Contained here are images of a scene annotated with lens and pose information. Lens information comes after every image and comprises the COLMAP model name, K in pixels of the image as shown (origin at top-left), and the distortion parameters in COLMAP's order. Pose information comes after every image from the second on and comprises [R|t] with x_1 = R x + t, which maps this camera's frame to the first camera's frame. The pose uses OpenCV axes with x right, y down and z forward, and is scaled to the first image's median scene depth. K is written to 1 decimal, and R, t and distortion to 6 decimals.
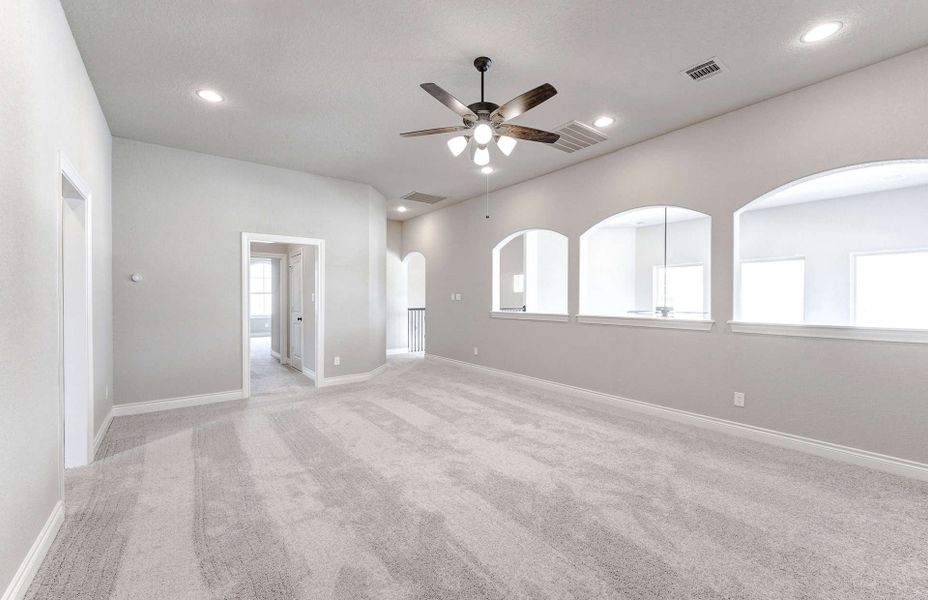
lens RADIAL K [[379.2, 0, 465.0], [0, 379.2, 300.9], [0, 0, 1]] dist [-0.002347, -0.000261]
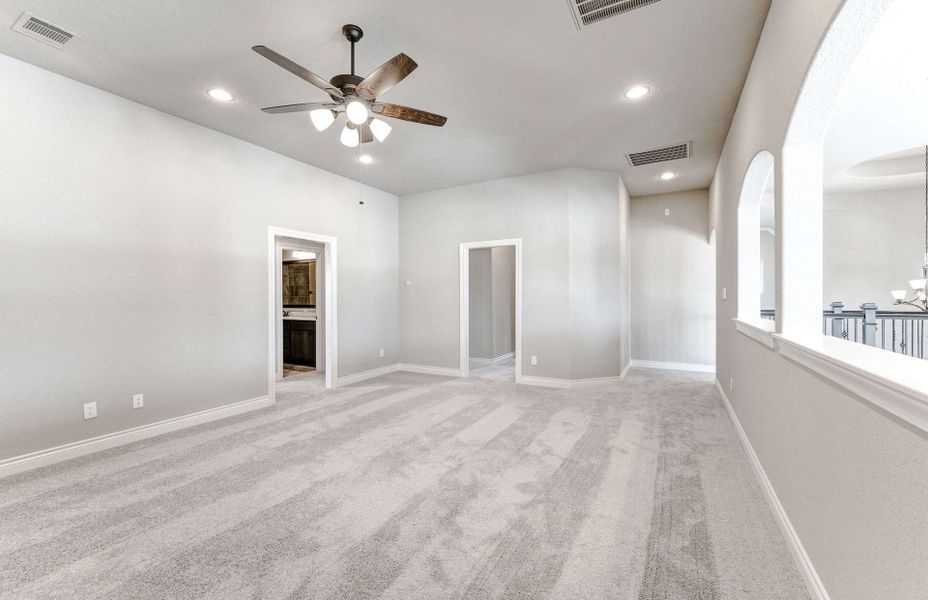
lens RADIAL K [[379.2, 0, 461.3], [0, 379.2, 298.2], [0, 0, 1]] dist [-0.002347, -0.000261]
pose [[0.392855, 0.003057, -0.919595, 0.672099], [-0.001612, 0.999995, 0.002636, -0.006068], [0.919599, 0.000446, 0.392858, 0.619122]]
